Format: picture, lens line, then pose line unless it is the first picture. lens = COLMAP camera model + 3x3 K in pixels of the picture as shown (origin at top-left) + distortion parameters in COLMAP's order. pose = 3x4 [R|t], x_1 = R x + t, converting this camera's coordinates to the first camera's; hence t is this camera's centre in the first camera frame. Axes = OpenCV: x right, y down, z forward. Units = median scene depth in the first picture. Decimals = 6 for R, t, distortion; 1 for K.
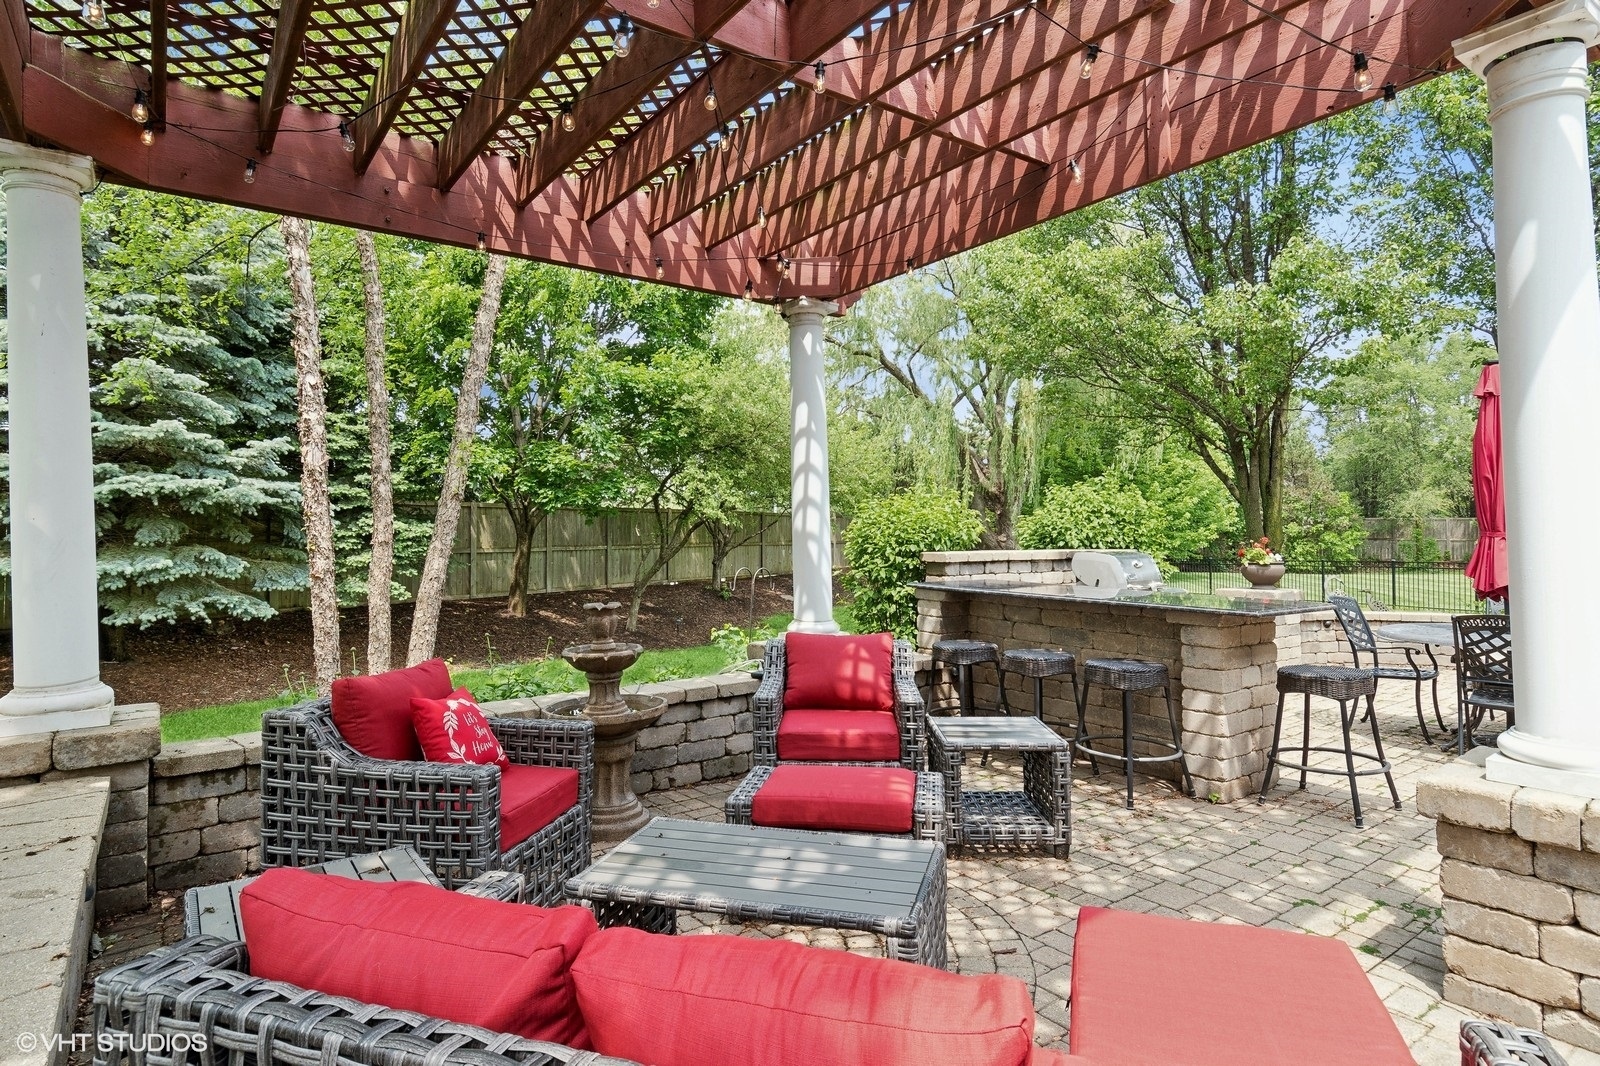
lens RADIAL K [[873.7, 0, 802.3], [0, 873.7, 440.0], [0, 0, 1]] dist [-0.042463, -0.000013]
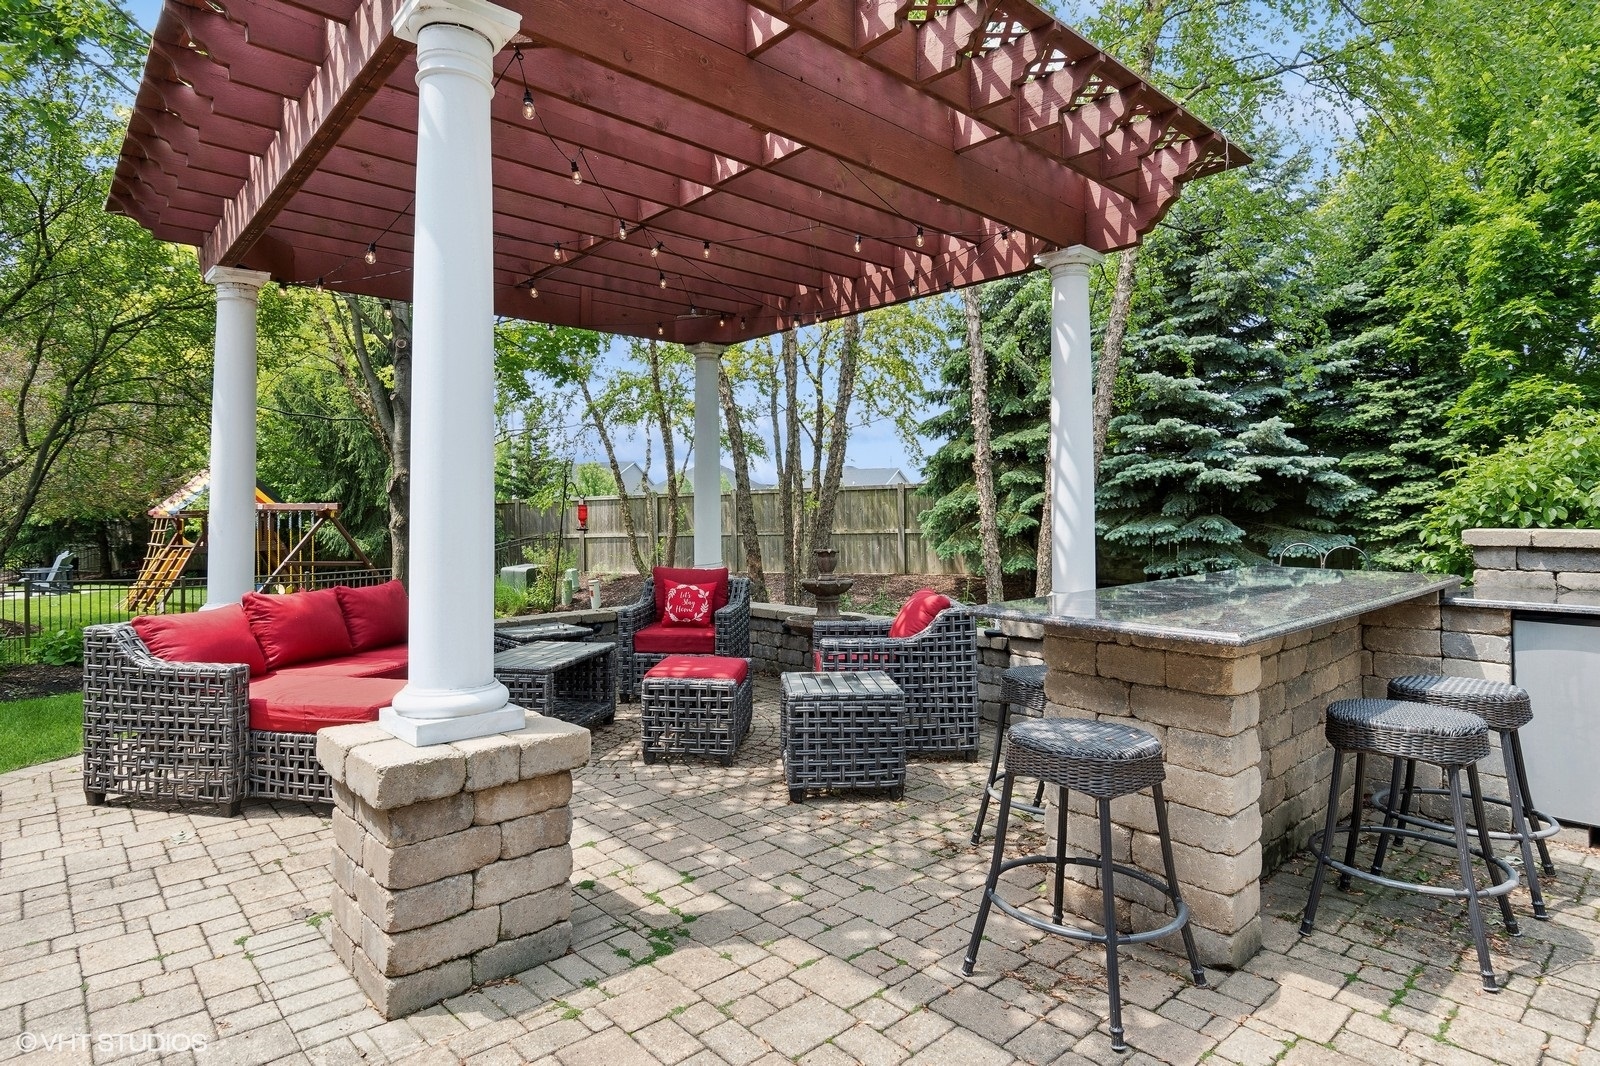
lens RADIAL K [[871.2, 0, 798.9], [0, 871.2, 497.6], [0, 0, 1]] dist [0.004526, -0.001088]
pose [[0.094941, -0.012234, -0.995408, 0.462085], [0.109435, 0.993992, -0.001779, 0.036448], [0.989449, -0.108764, 0.095709, 0.308760]]
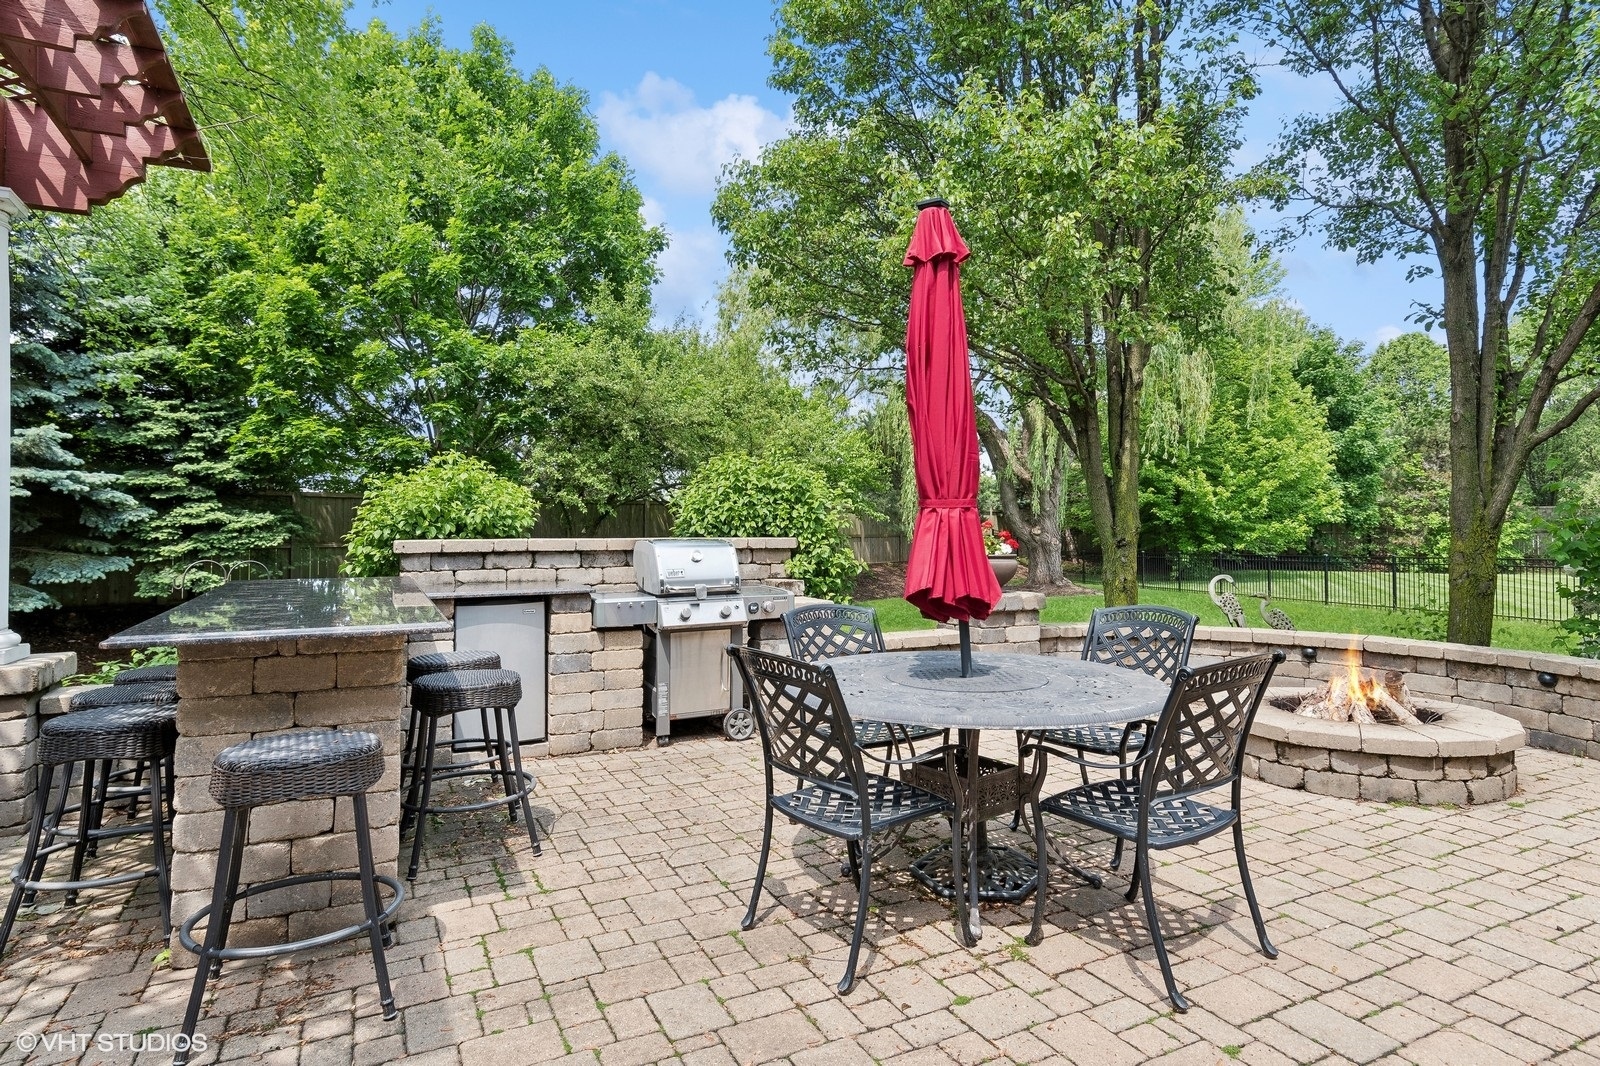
lens RADIAL K [[871.2, 0, 798.9], [0, 871.2, 497.6], [0, 0, 1]] dist [0.004526, -0.001088]
pose [[0.984418, -0.008757, -0.175623, 0.406895], [0.021553, 0.997237, 0.071084, 0.028877], [0.174516, -0.073761, 0.981888, 0.203187]]
